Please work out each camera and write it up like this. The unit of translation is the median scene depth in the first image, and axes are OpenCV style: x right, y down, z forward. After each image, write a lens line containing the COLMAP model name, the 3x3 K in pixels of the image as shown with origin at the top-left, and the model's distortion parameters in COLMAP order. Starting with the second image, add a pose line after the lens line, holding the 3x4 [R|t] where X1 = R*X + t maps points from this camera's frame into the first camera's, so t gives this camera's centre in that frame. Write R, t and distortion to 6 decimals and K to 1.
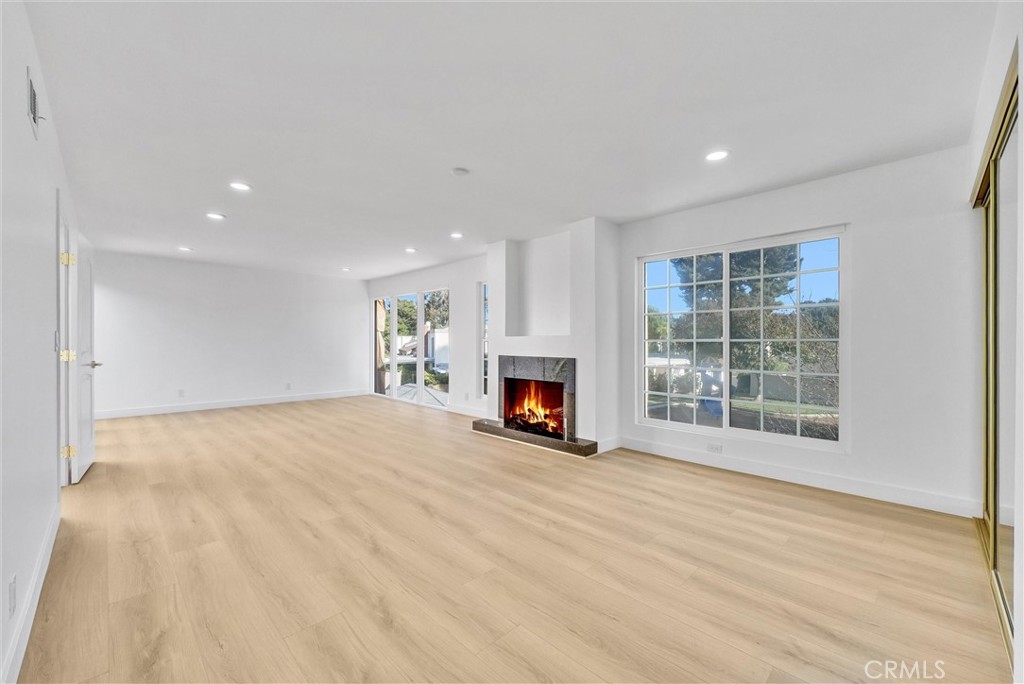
lens RADIAL K [[415.0, 0, 513.8], [0, 415.0, 344.3], [0, 0, 1]] dist [-0.003626, -0.000224]
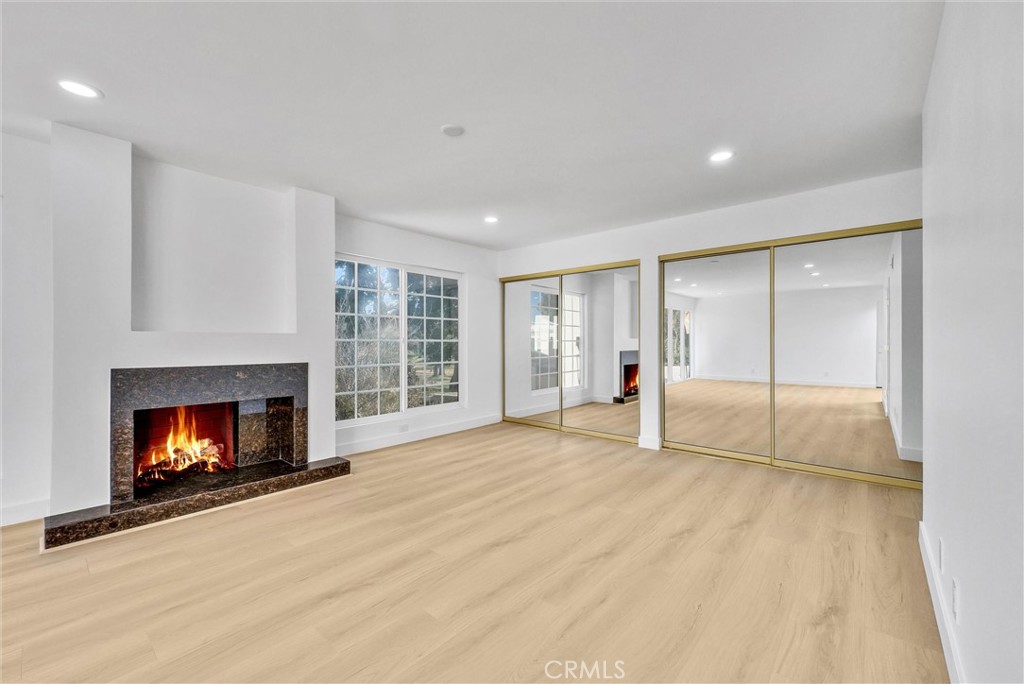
lens RADIAL K [[415.0, 0, 510.1], [0, 415.0, 344.2], [0, 0, 1]] dist [-0.003626, -0.000224]
pose [[-0.076072, -0.005108, 0.997089, -0.736622], [0.003060, 0.999981, 0.005356, -0.004715], [-0.997098, 0.003458, -0.076055, 0.743277]]
